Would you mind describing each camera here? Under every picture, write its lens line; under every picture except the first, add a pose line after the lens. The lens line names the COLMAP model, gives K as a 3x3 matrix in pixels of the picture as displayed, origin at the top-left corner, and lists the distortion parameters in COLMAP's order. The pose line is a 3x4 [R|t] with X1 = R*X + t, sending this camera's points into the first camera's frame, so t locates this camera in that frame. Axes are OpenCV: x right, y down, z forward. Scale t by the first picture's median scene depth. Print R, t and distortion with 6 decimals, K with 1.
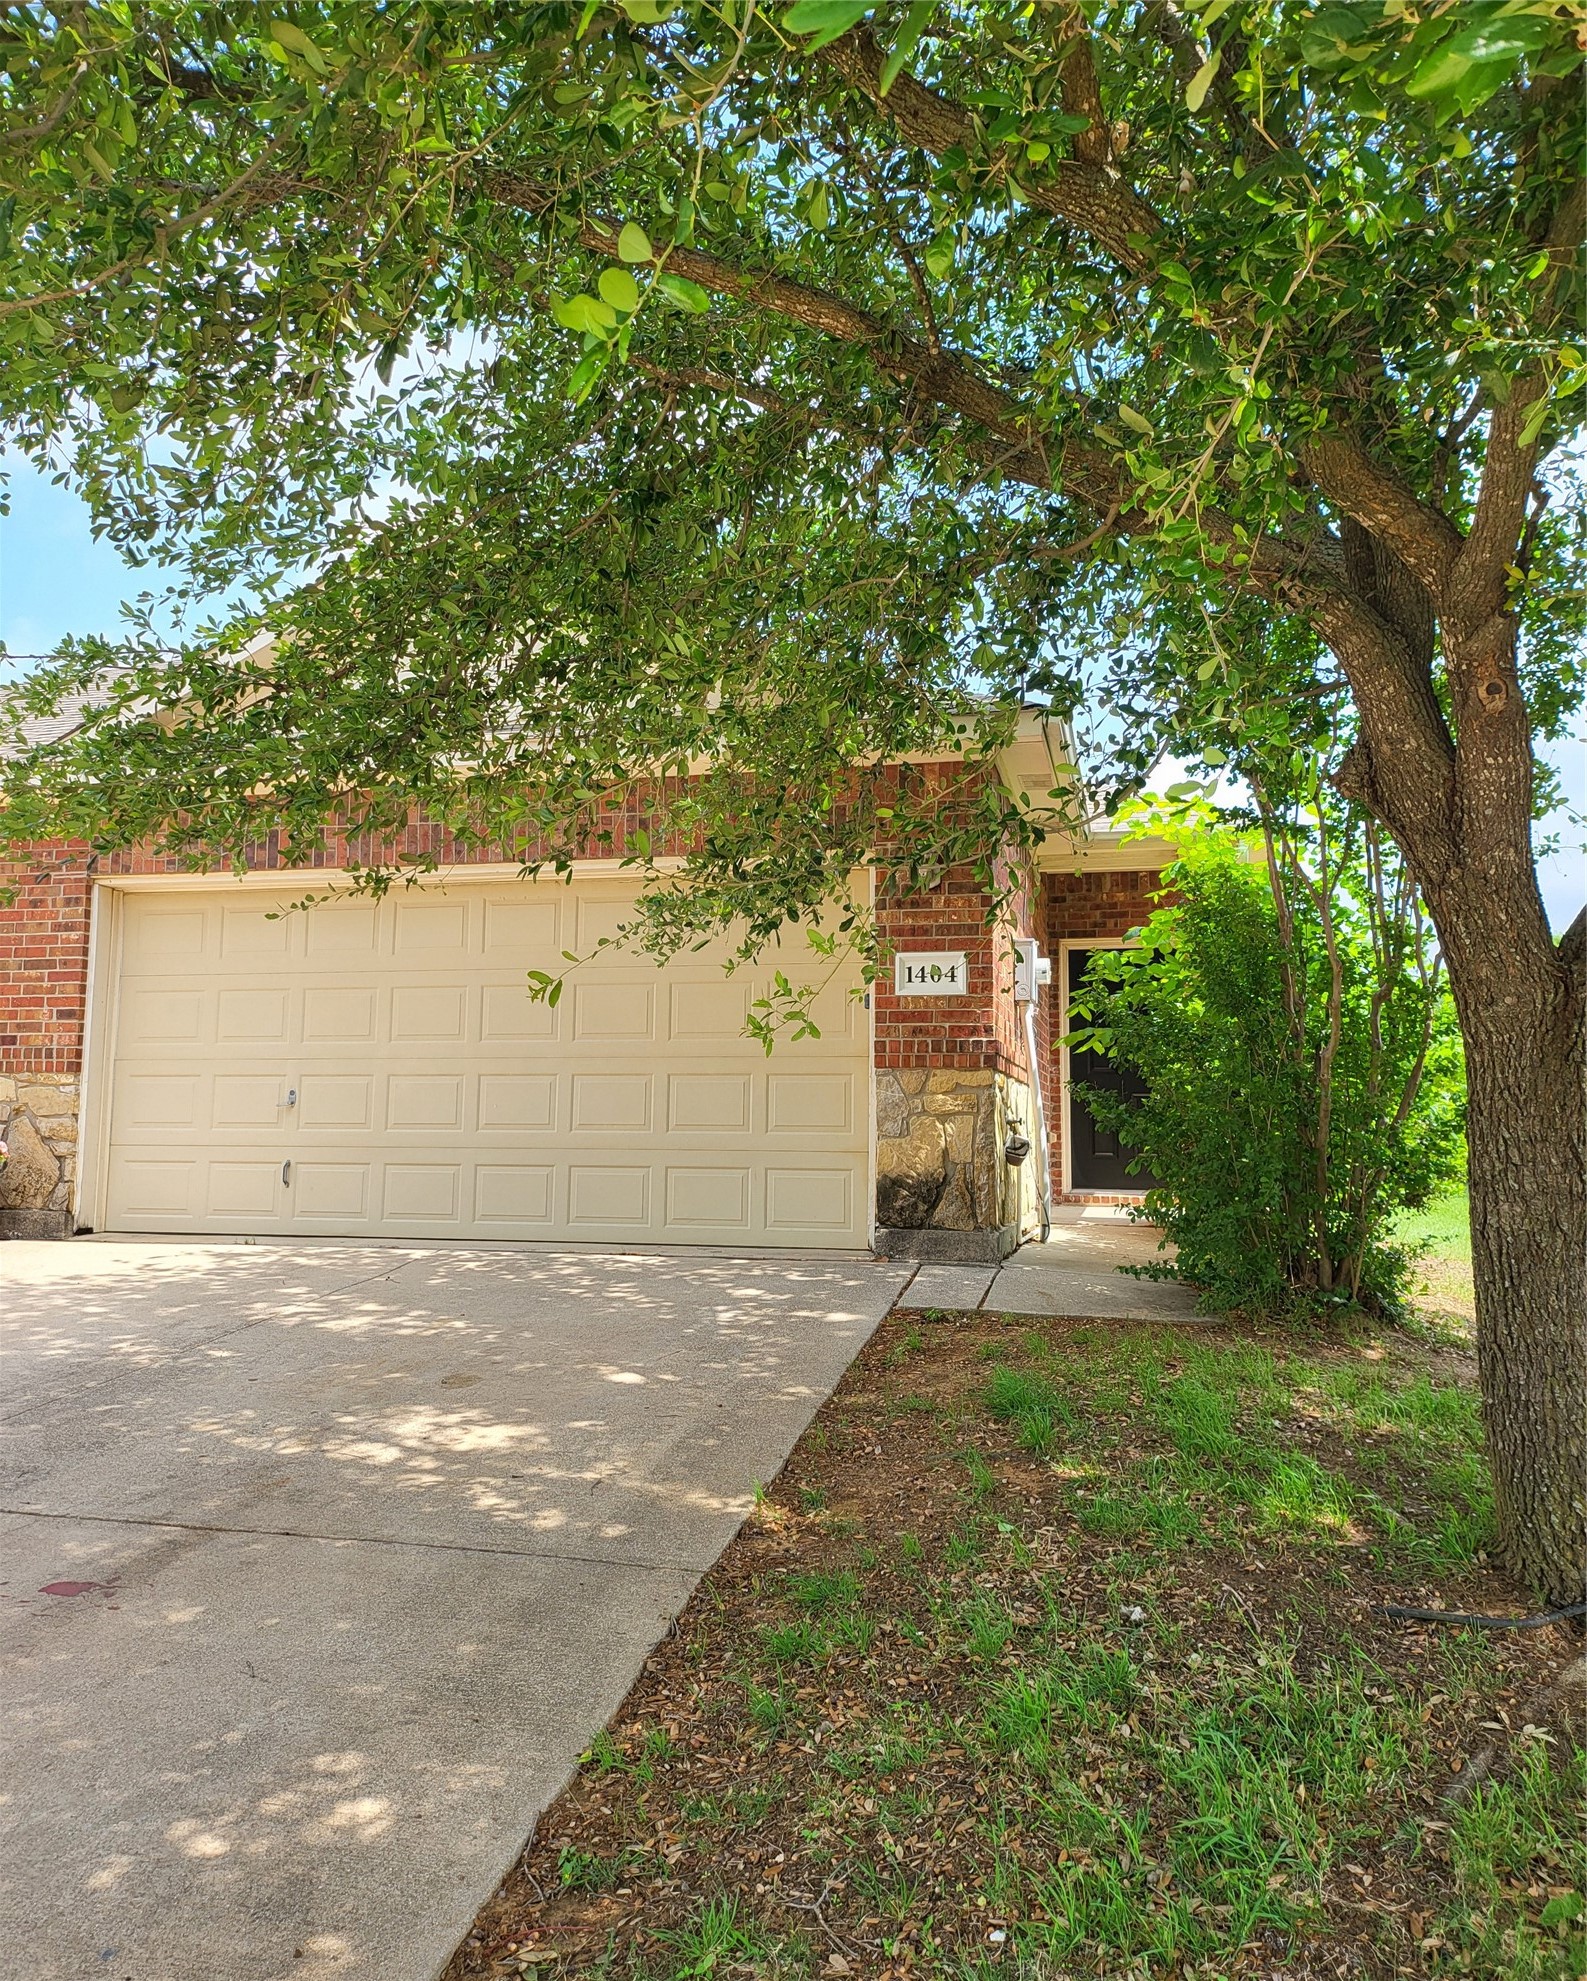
lens RADIAL K [[1469.8, 0, 794.3], [0, 1469.8, 981.0], [0, 0, 1]] dist [0.077540, -0.090370]
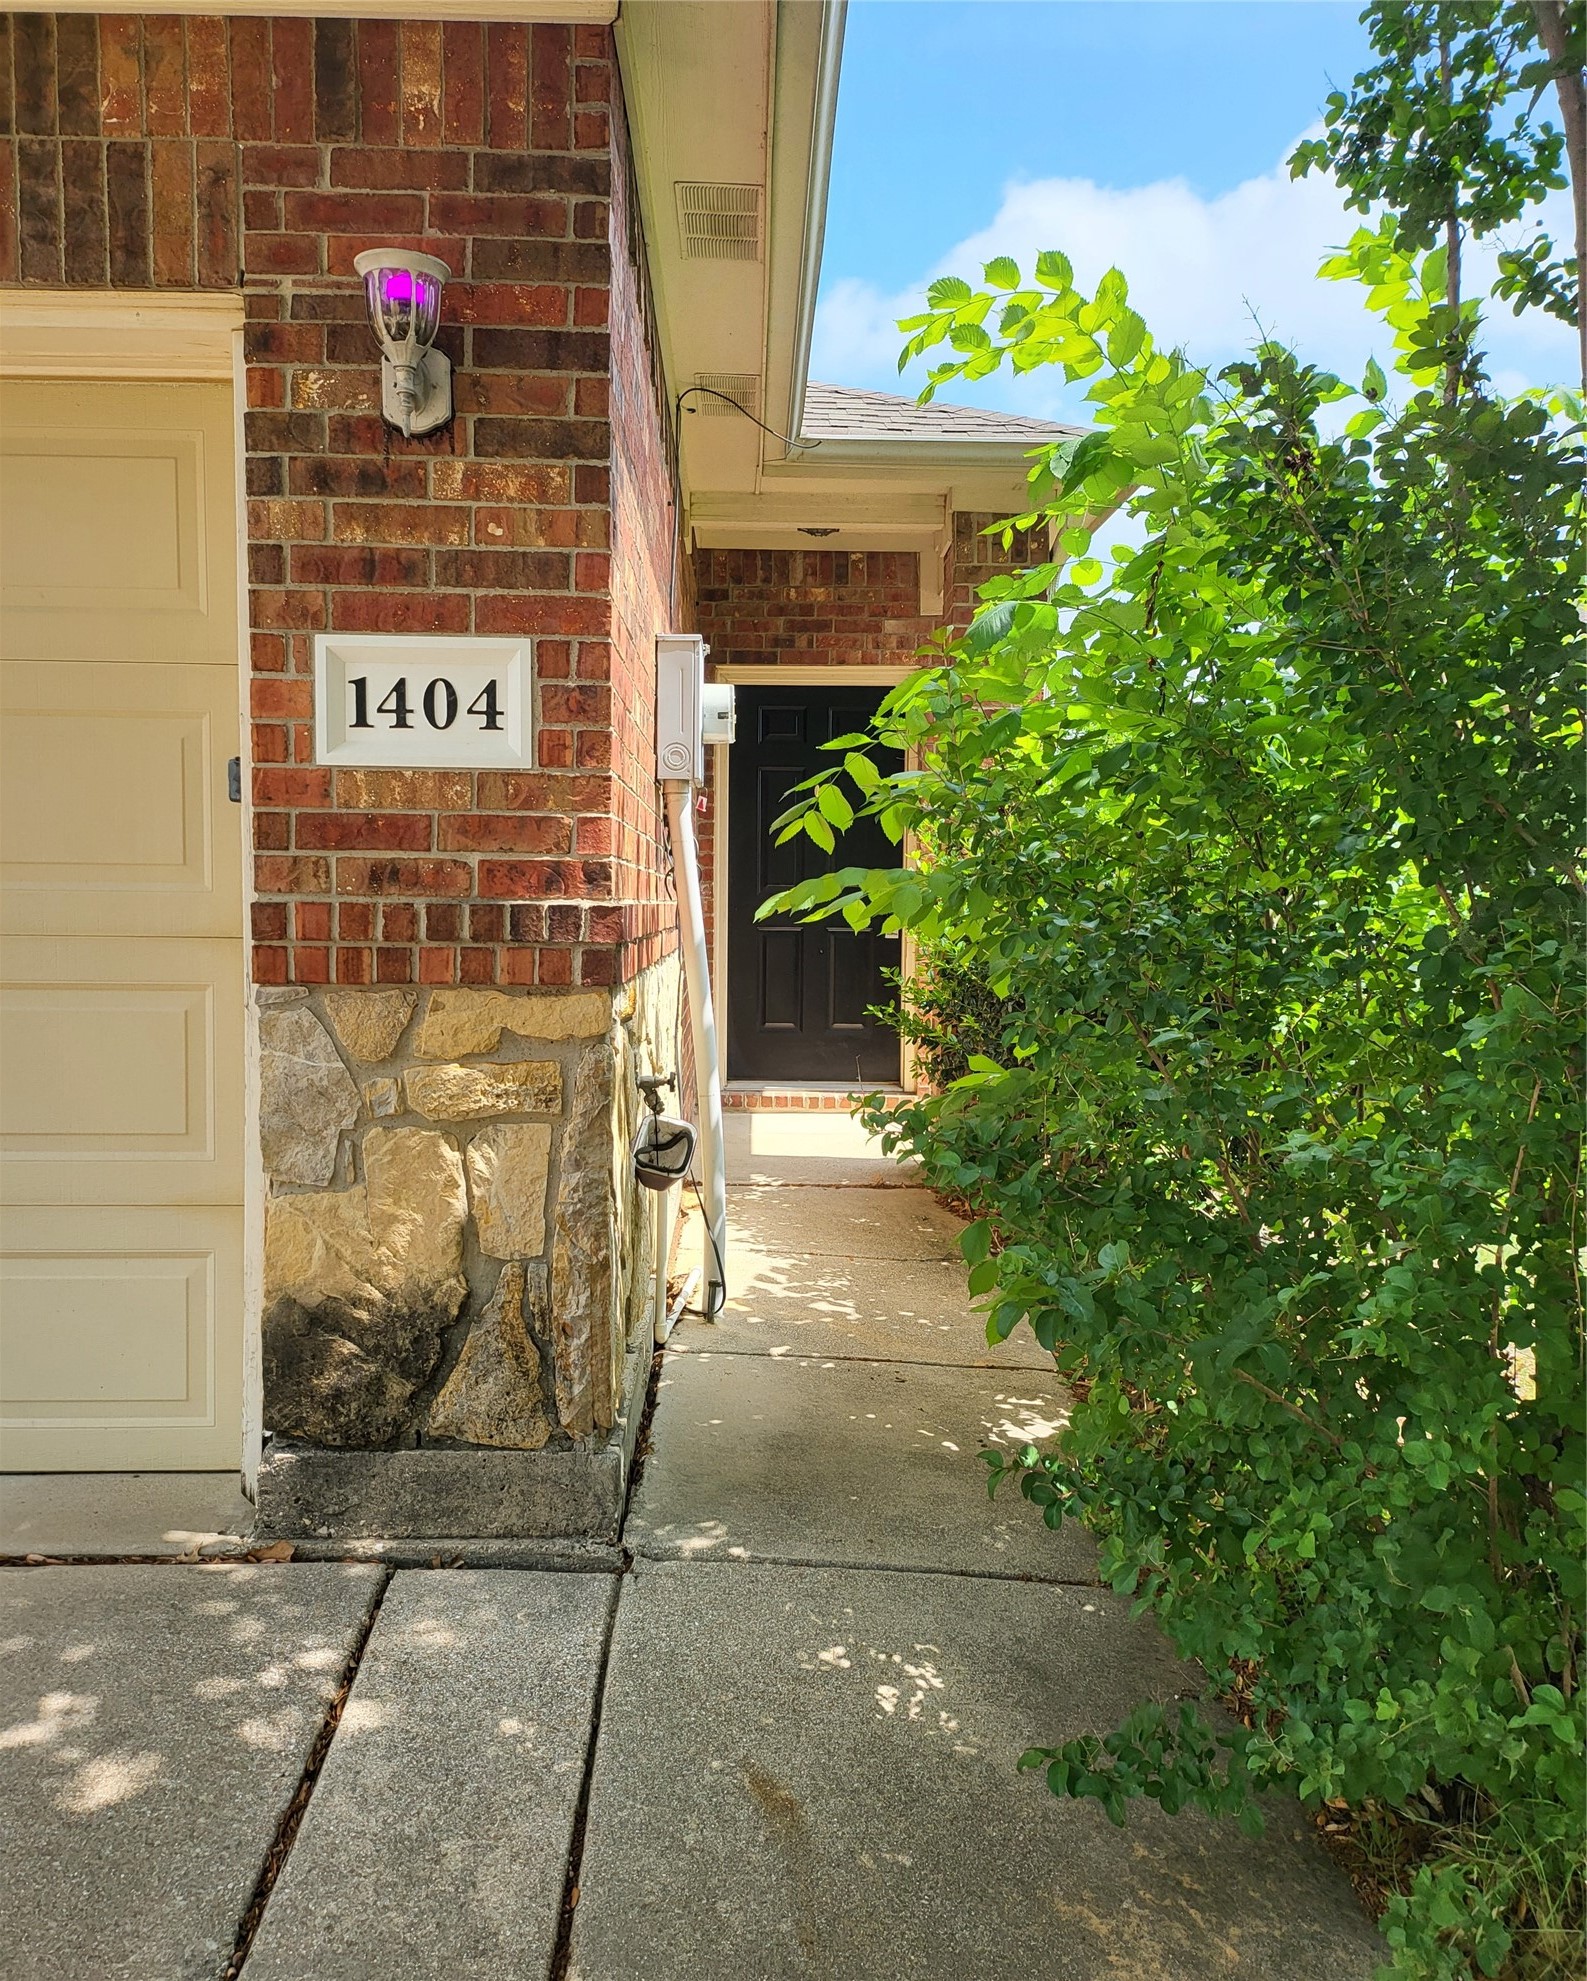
lens RADIAL K [[1469.8, 0, 794.3], [0, 1469.8, 981.0], [0, 0, 1]] dist [0.077540, -0.090370]
pose [[0.964420, -0.012806, 0.264064, 0.084490], [-0.031041, 0.986432, 0.161208, 0.000650], [-0.262546, -0.163670, 0.950937, 0.650971]]
